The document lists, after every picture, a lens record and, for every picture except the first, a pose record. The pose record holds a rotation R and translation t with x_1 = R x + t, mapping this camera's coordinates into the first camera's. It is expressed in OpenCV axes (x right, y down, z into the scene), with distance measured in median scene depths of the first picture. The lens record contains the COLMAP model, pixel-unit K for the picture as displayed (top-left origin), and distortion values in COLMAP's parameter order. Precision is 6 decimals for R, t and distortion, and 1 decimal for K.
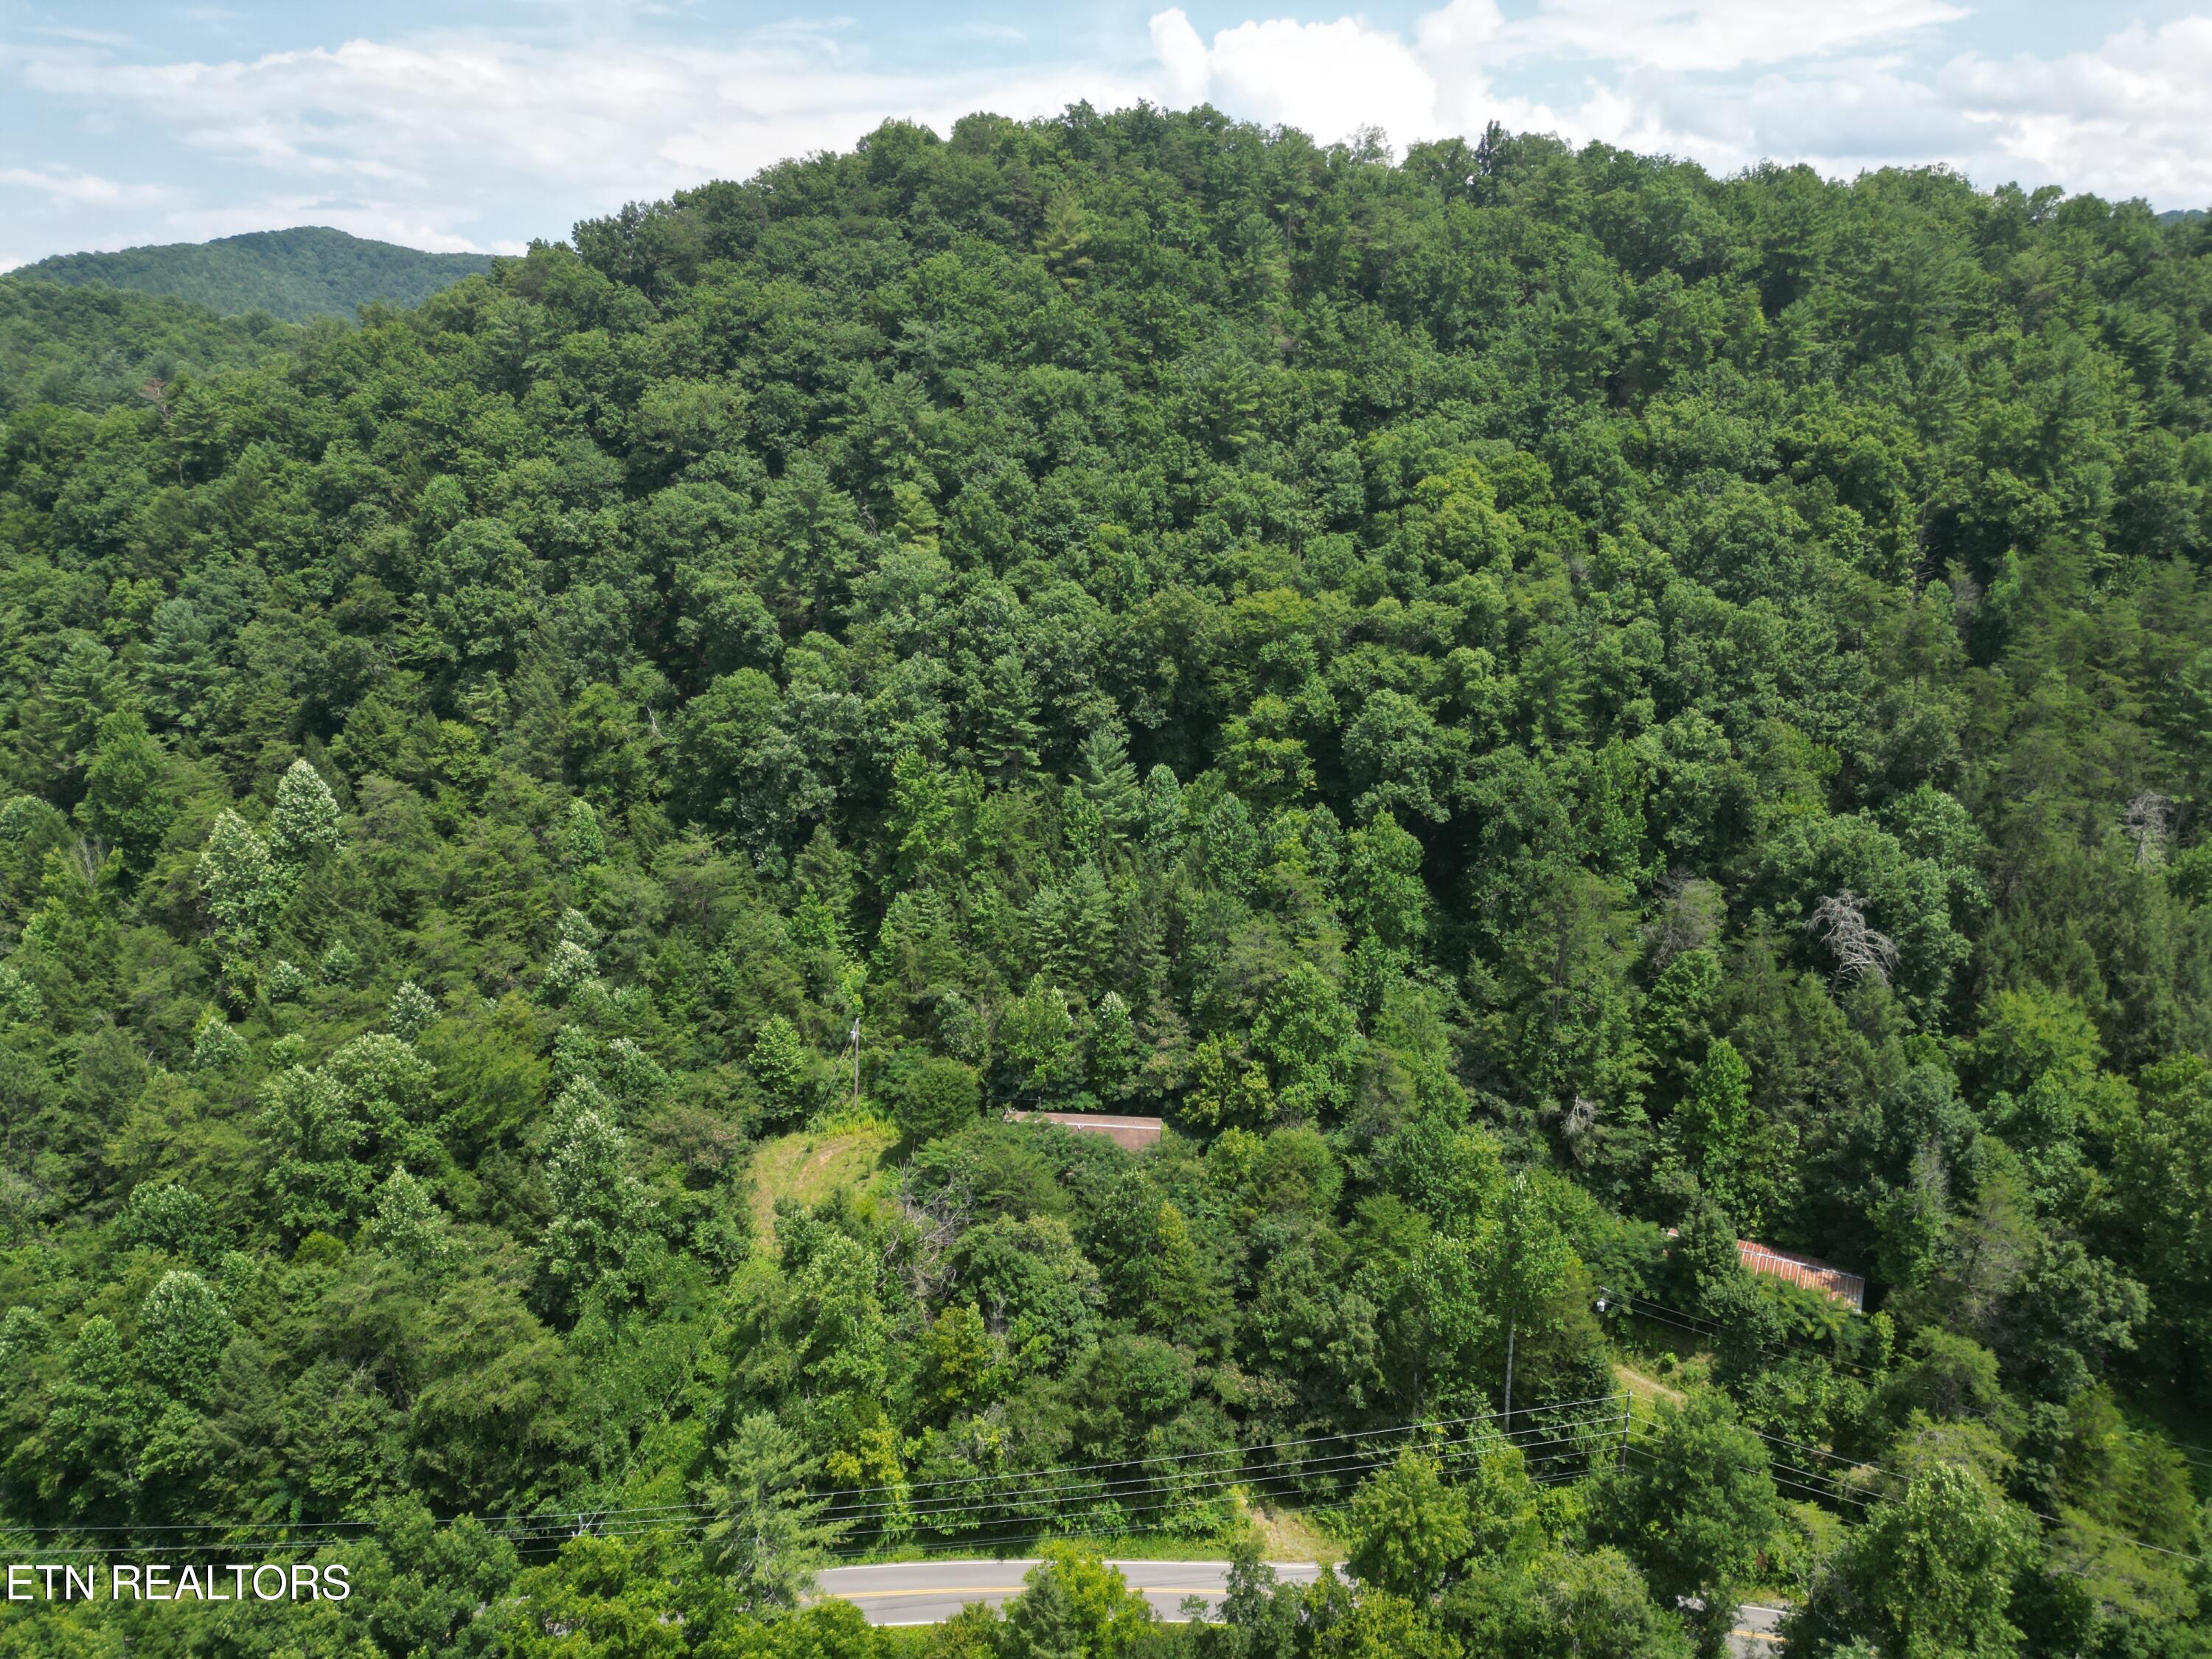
lens RADIAL K [[1536.8, 0, 1101.6], [0, 1536.8, 820.5], [0, 0, 1]] dist [0.094893, -0.118917]
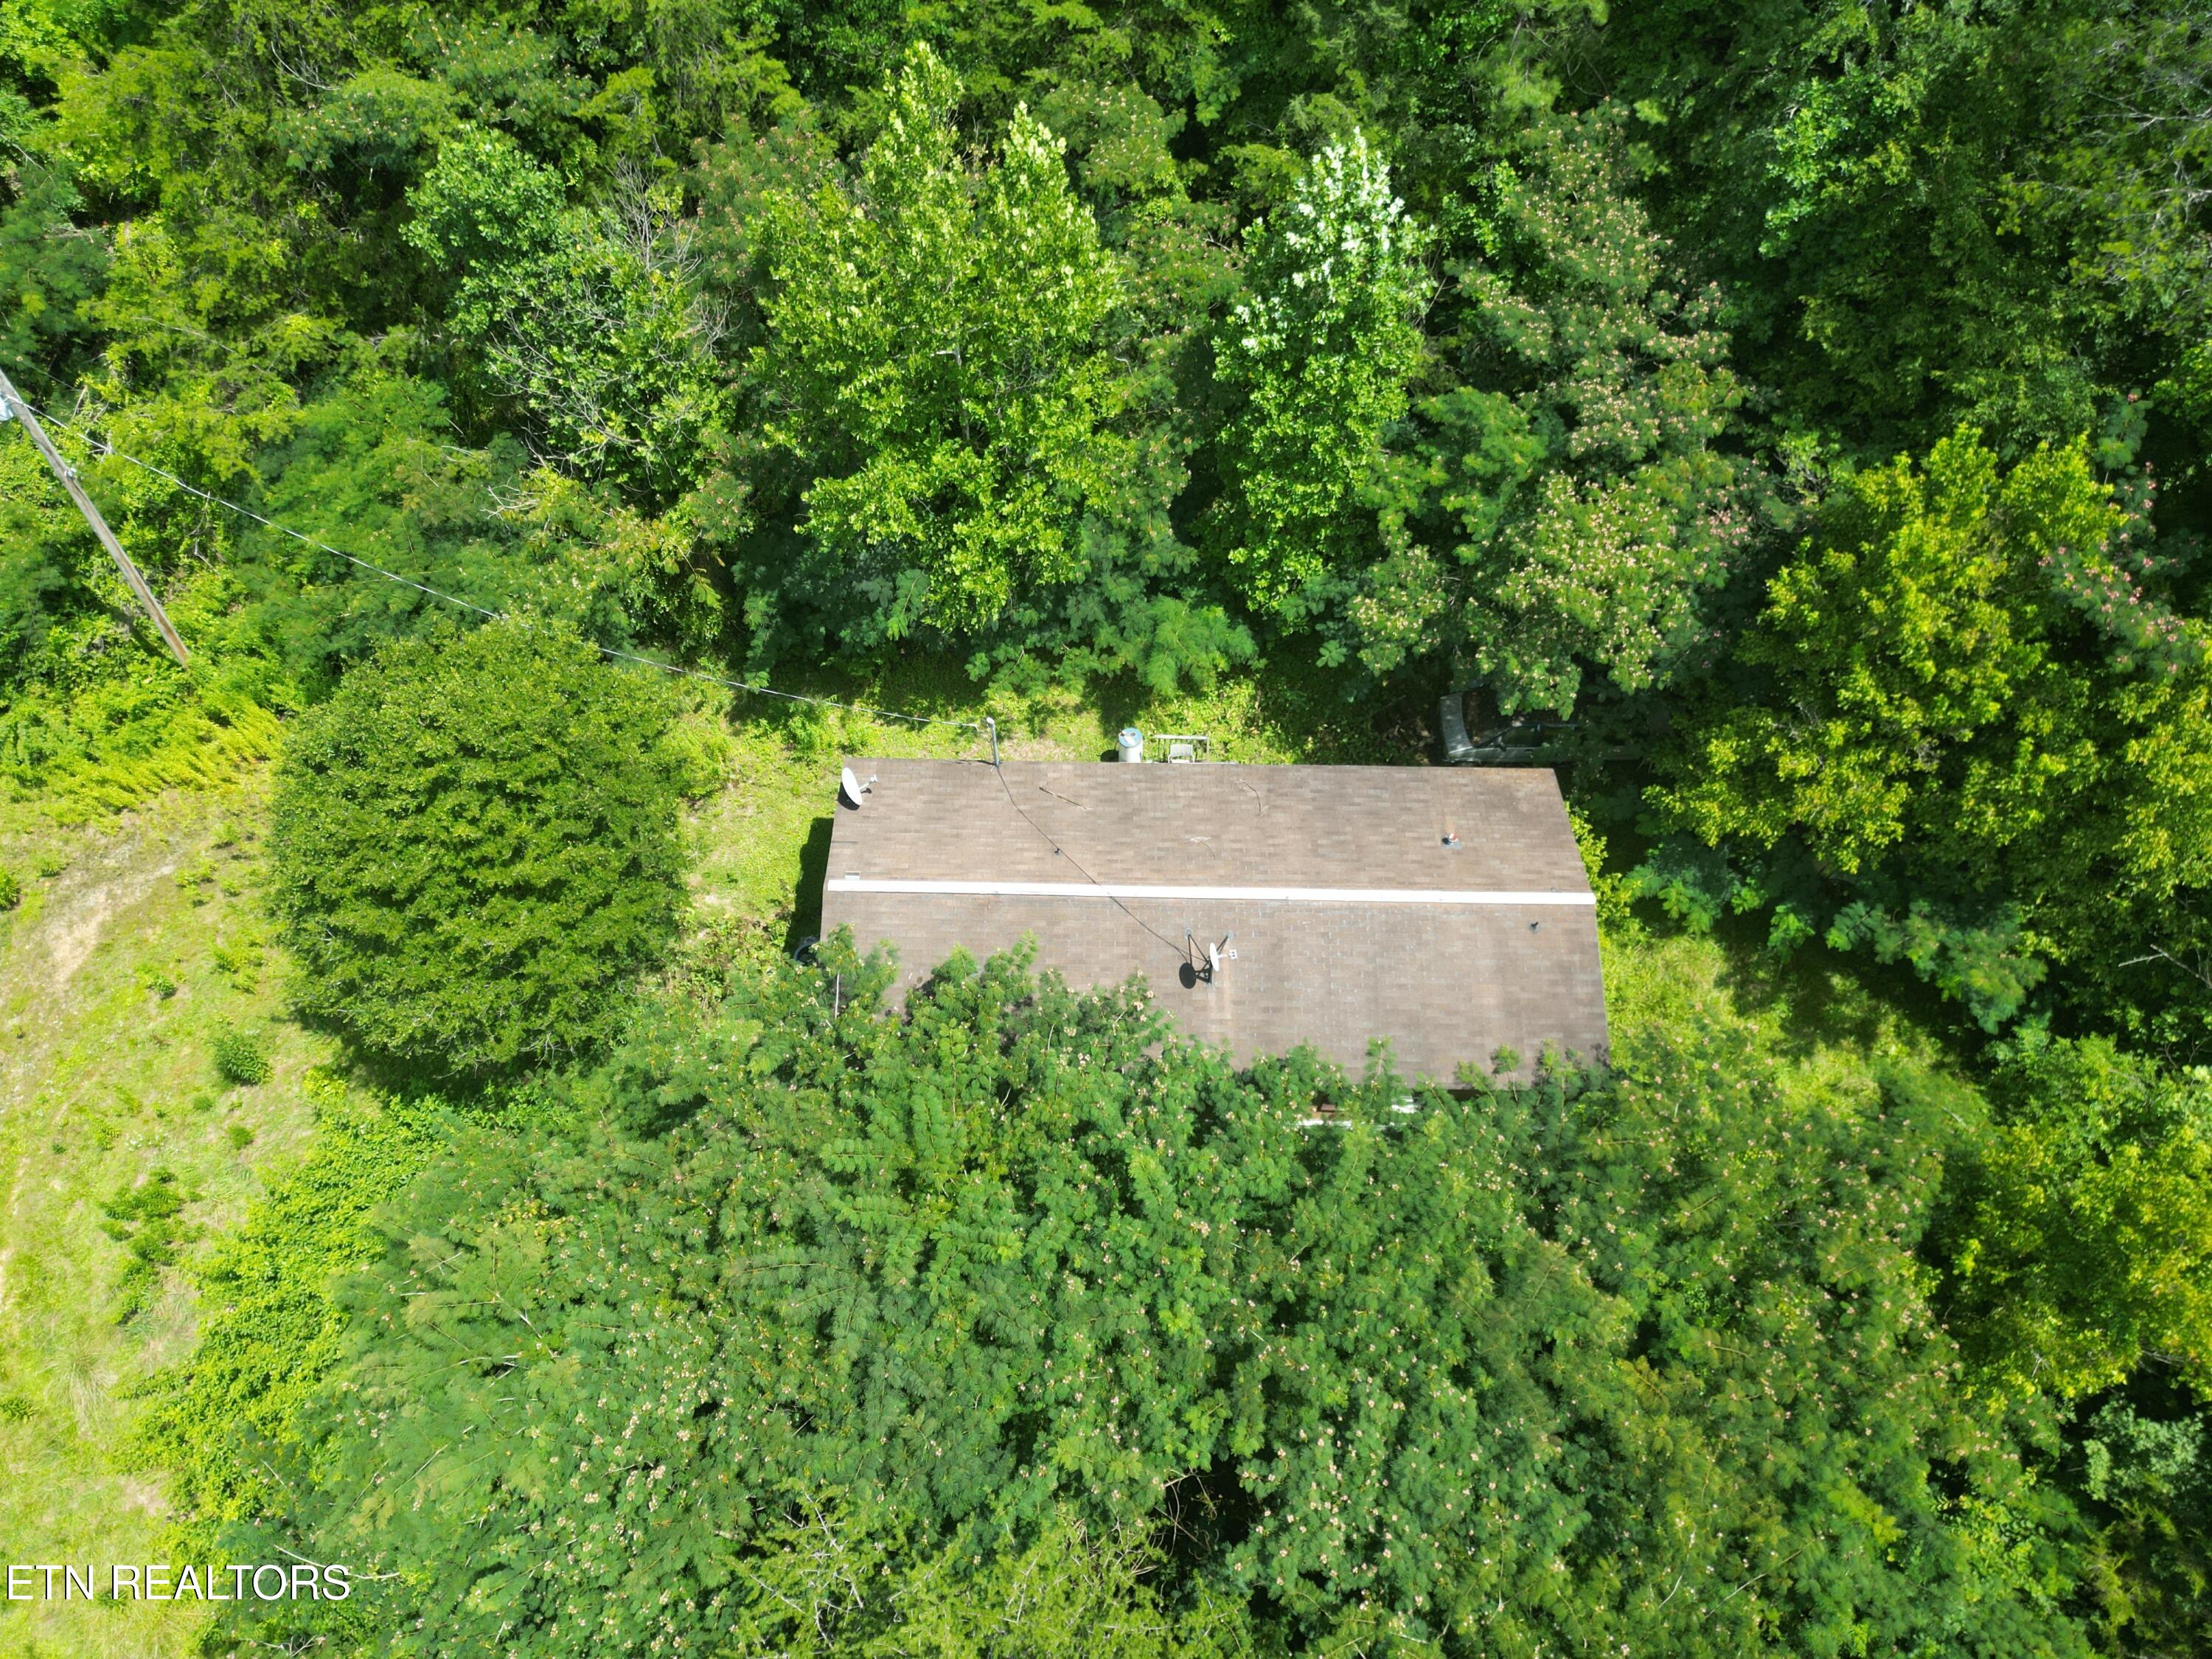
lens RADIAL K [[1536.8, 0, 1101.6], [0, 1536.8, 820.5], [0, 0, 1]] dist [0.094893, -0.118917]
pose [[0.995581, -0.074848, 0.056715, -0.040900], [0.013415, 0.711096, 0.702967, 0.041903], [-0.092945, -0.699099, 0.708958, 0.882466]]
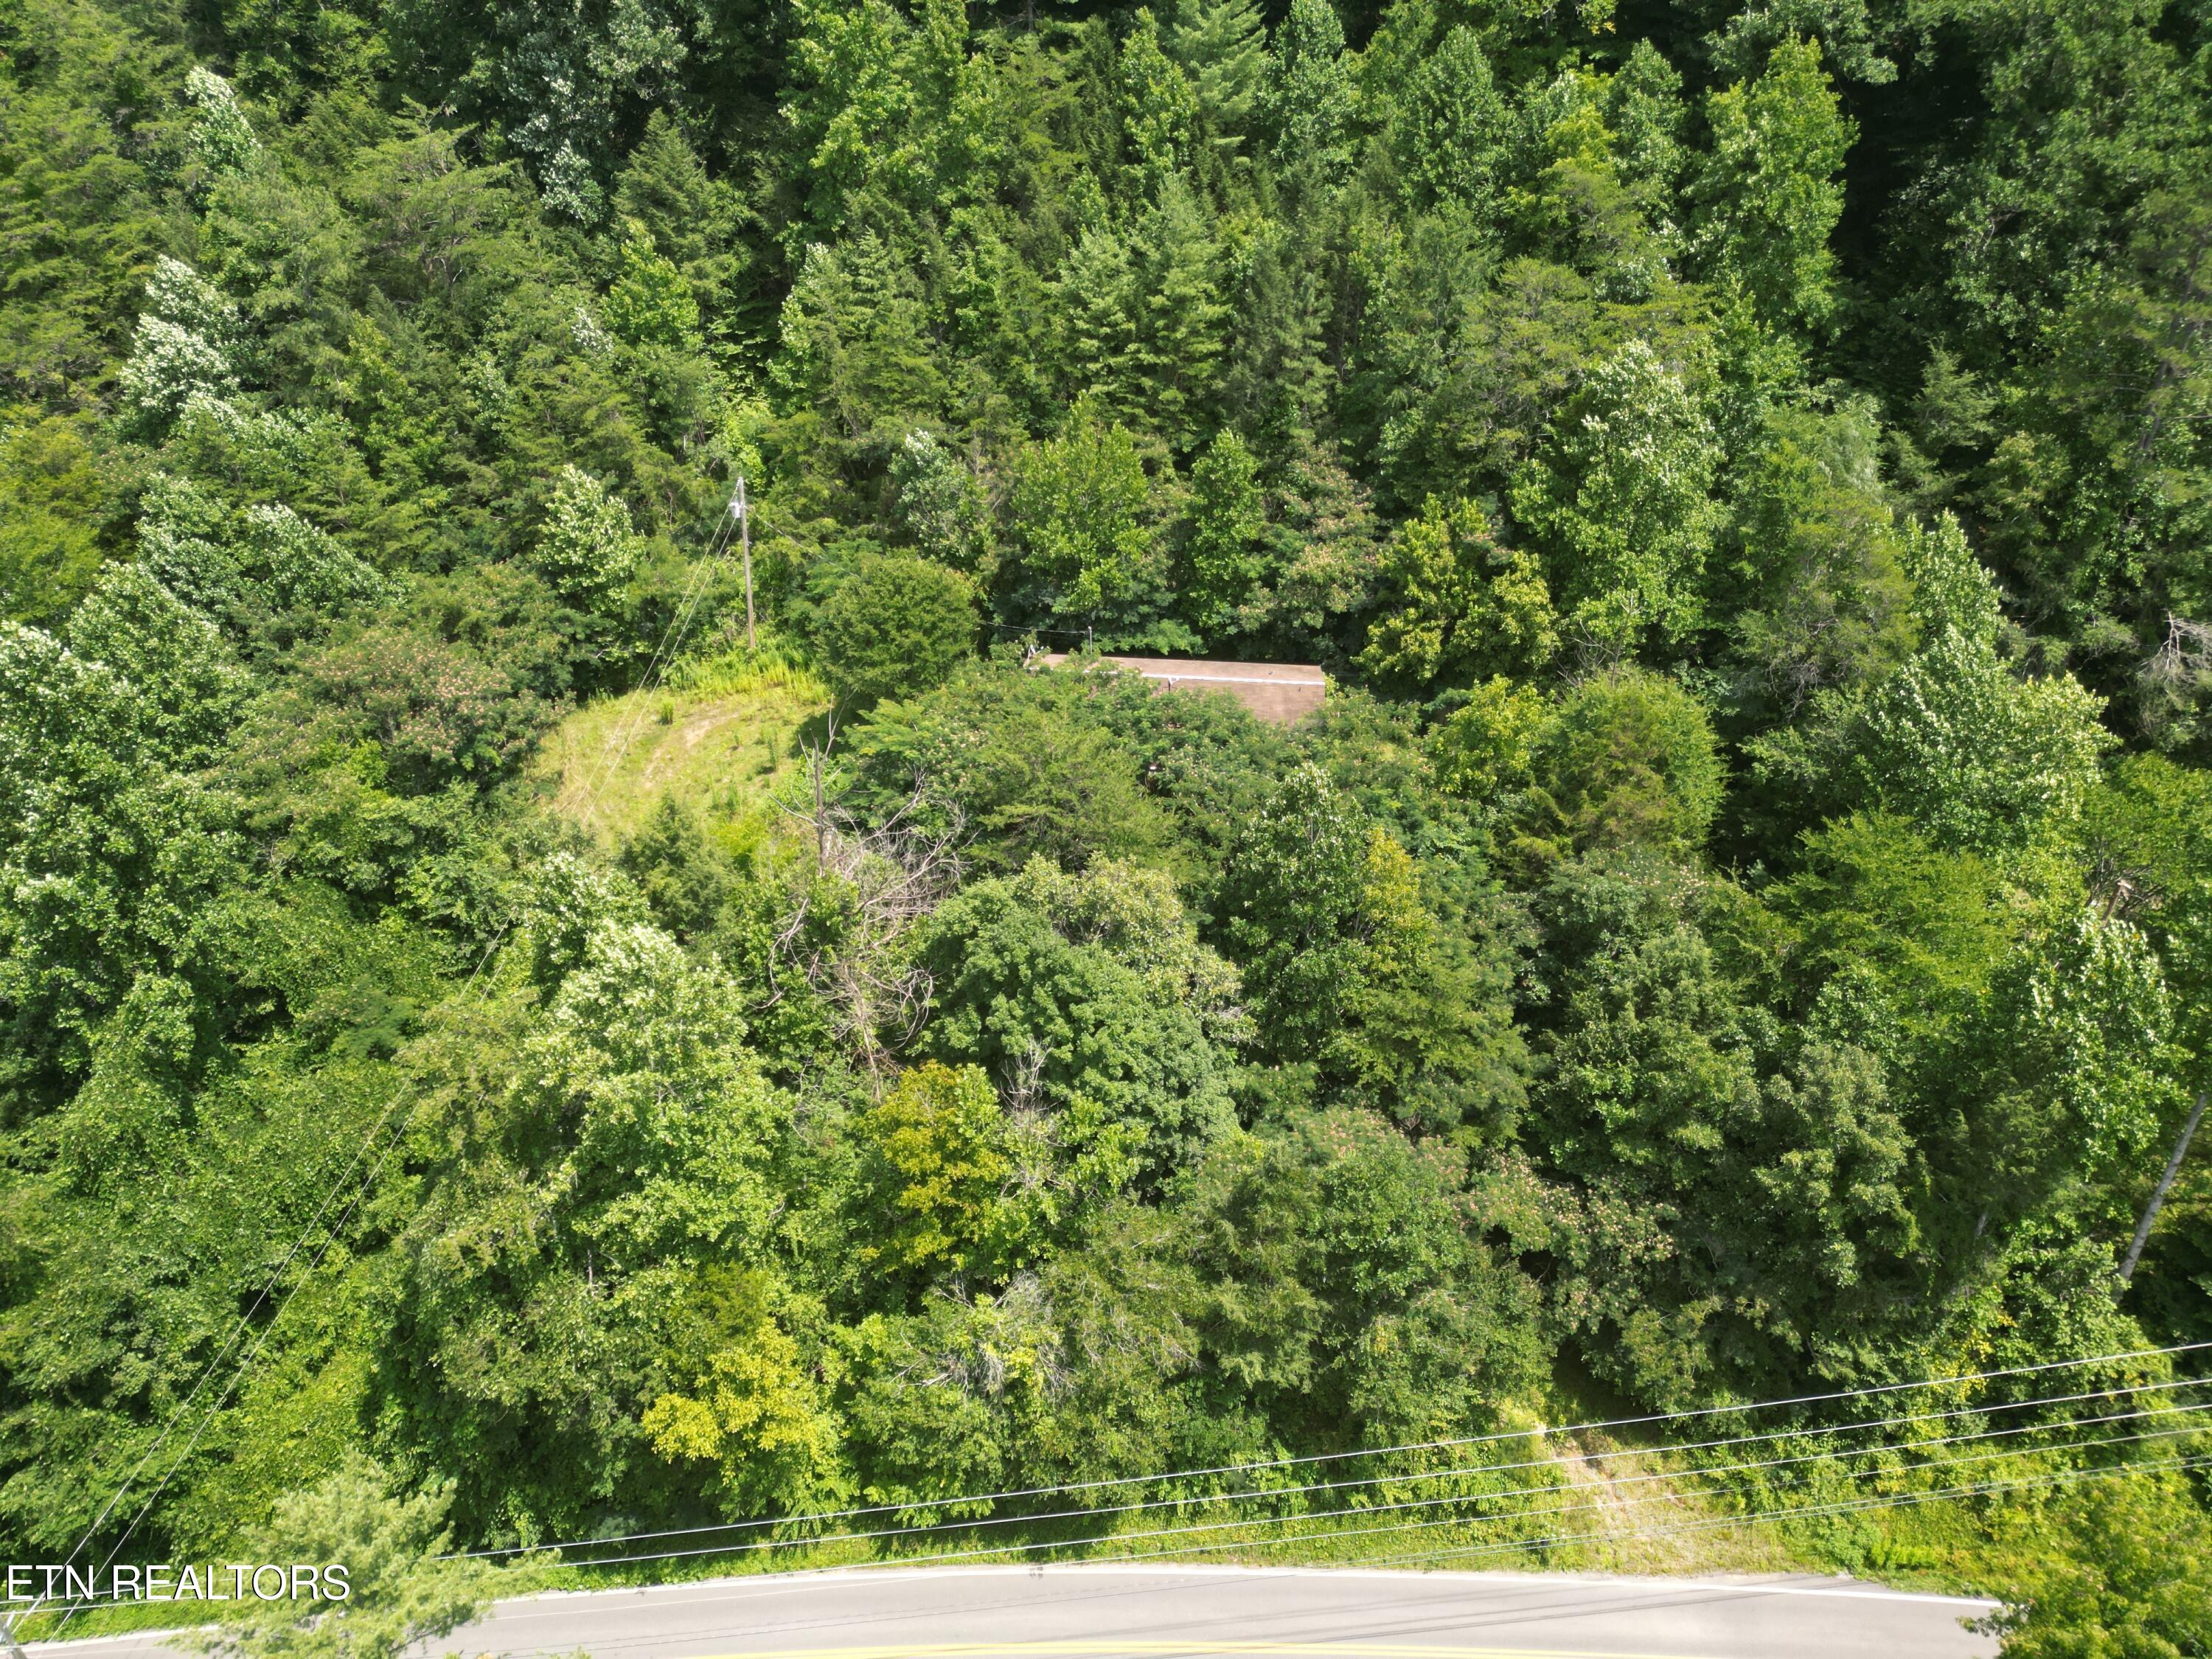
lens RADIAL K [[1536.8, 0, 1101.6], [0, 1536.8, 820.5], [0, 0, 1]] dist [0.094893, -0.118917]
pose [[0.999996, 0.002214, 0.001927, -0.038941], [-0.002649, 0.963500, 0.267694, 0.107295], [-0.001264, -0.267698, 0.963502, 0.496549]]
